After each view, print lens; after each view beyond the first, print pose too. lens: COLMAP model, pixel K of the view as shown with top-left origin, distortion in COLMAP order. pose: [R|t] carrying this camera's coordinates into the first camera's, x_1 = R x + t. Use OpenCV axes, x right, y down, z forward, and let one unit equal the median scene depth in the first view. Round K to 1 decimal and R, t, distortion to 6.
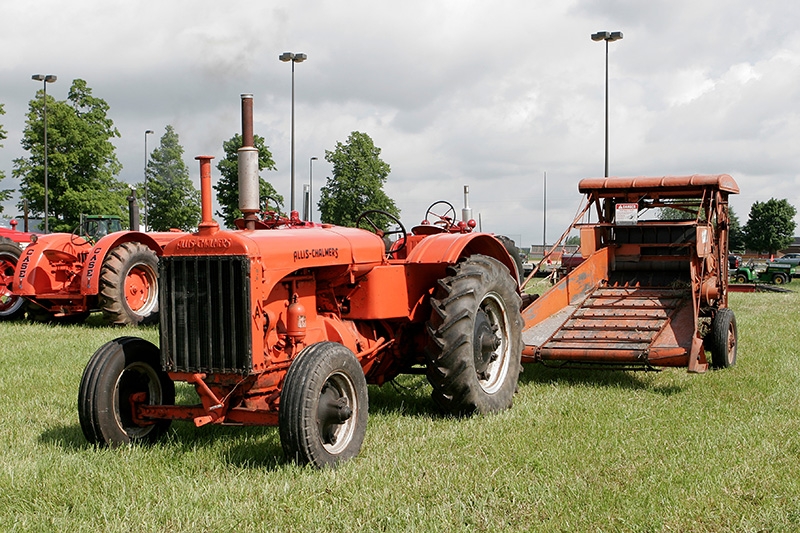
lens RADIAL K [[1165.9, 0, 400.0], [0, 1165.9, 266.5], [0, 0, 1]] dist [-0.135818, 0.086521]
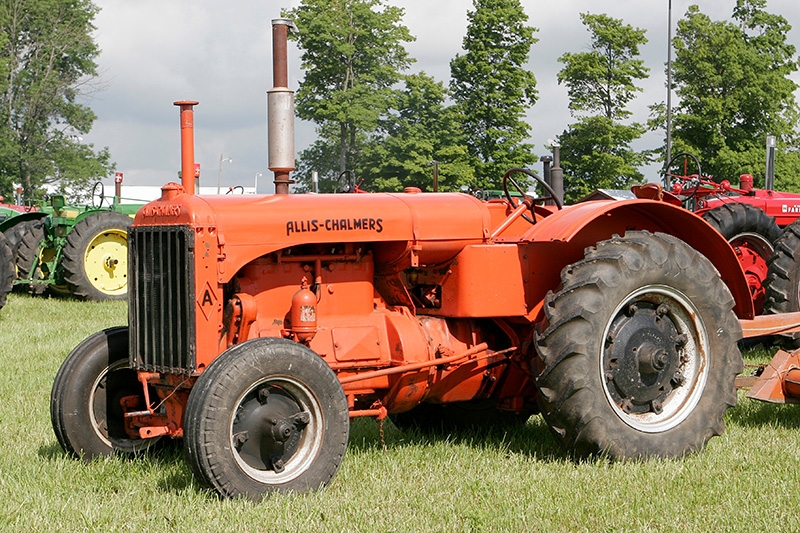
lens RADIAL K [[1717.8, 0, 400.0], [0, 1717.8, 266.5], [0, 0, 1]] dist [-0.006406, -0.092027]
pose [[0.870309, 0.016667, -0.492223, 0.471129], [-0.015688, 0.999858, 0.006117, 0.007448], [0.492255, 0.002399, 0.870448, 0.041119]]
